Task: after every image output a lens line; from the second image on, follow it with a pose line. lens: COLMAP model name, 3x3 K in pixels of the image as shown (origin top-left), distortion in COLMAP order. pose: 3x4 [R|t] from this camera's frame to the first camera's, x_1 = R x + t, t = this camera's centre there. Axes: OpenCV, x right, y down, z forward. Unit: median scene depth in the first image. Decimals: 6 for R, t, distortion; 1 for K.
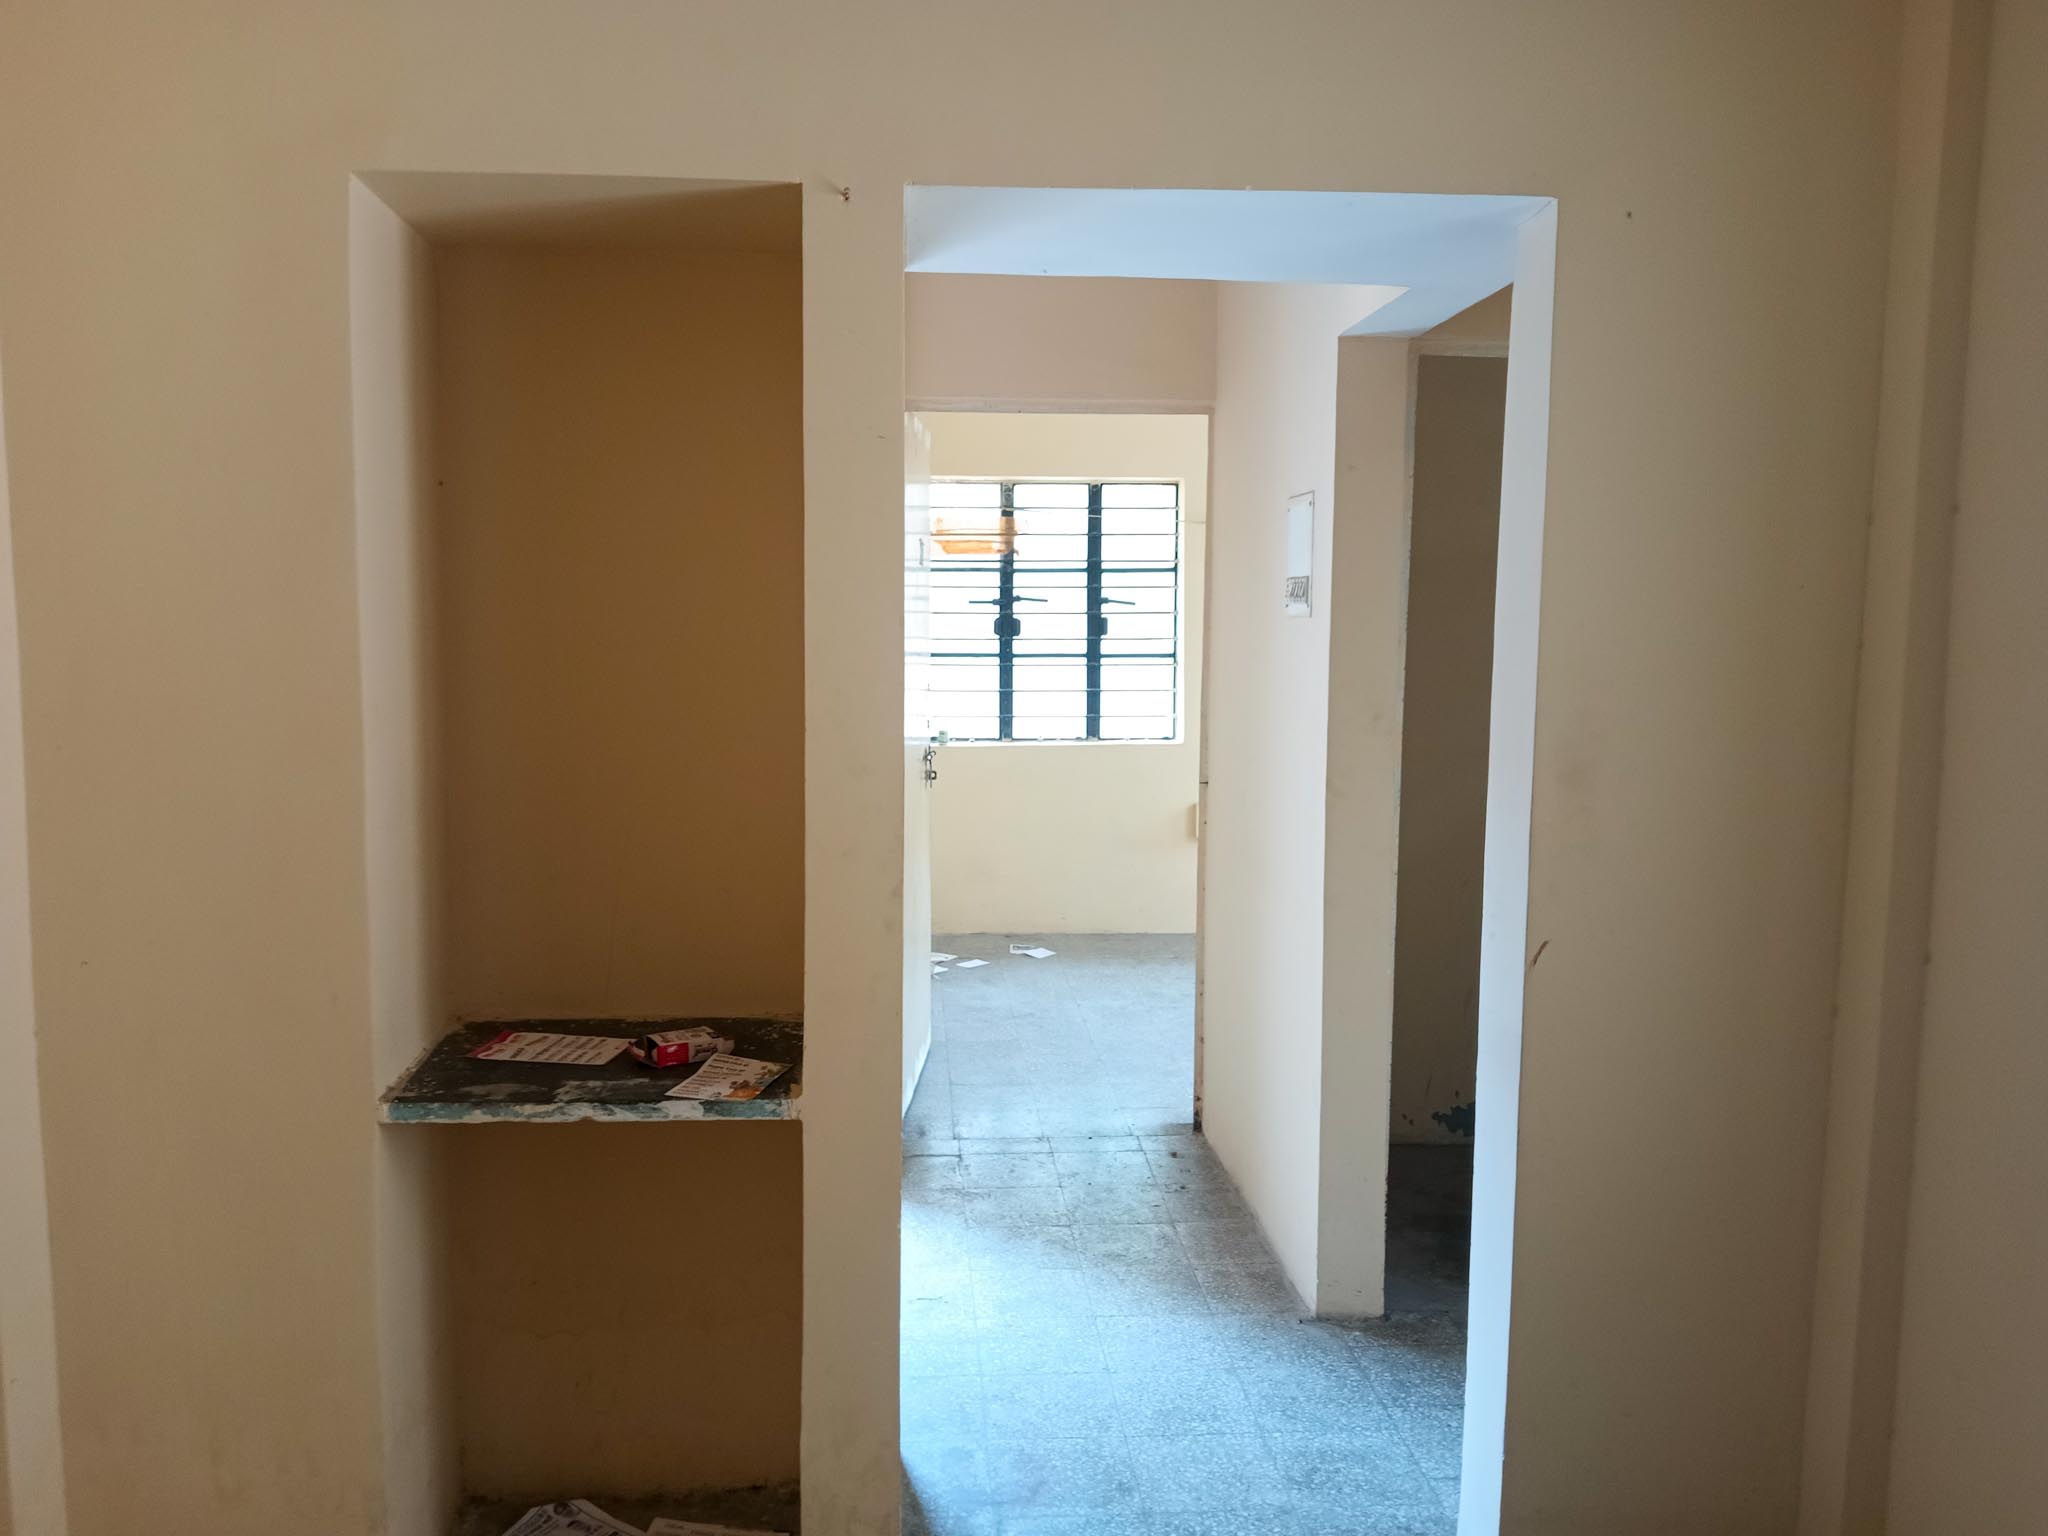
lens RADIAL K [[1671.9, 0, 1021.1], [0, 1671.9, 743.9], [0, 0, 1]] dist [0.159233, -0.291004]
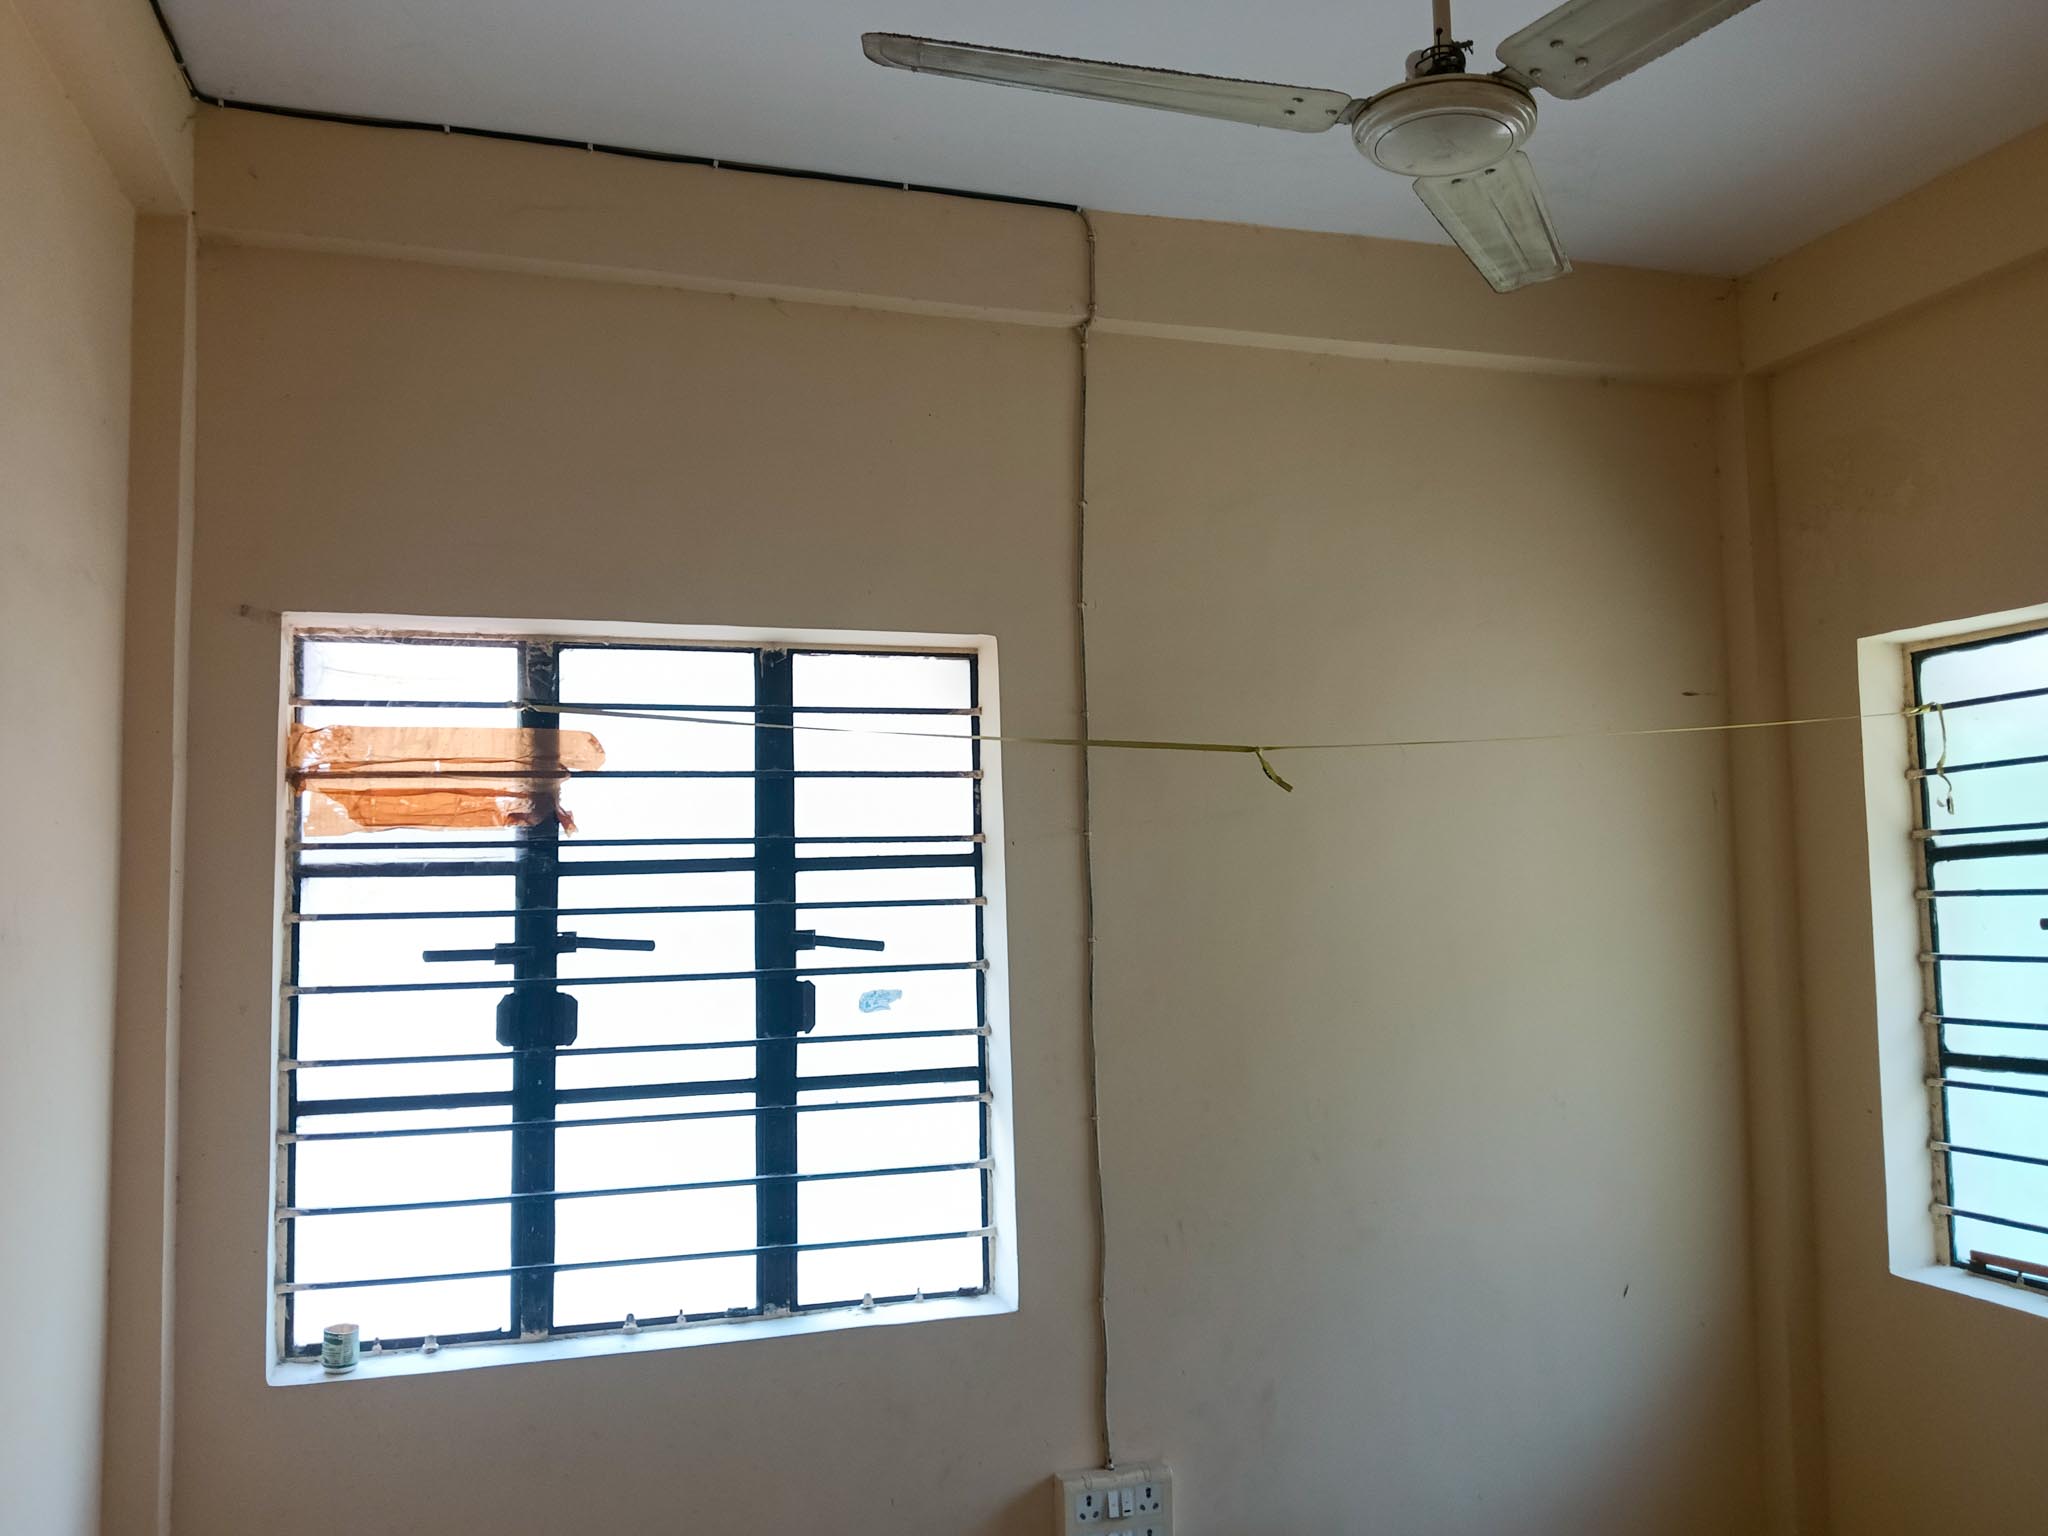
lens RADIAL K [[1646.5, 0, 1030.5], [0, 1646.5, 797.4], [0, 0, 1]] dist [0.149315, -0.273063]
pose [[0.982783, -0.009488, 0.184519, 0.031213], [0.040762, 0.985208, -0.166446, -0.052451], [-0.180211, 0.171101, 0.968632, 0.614091]]
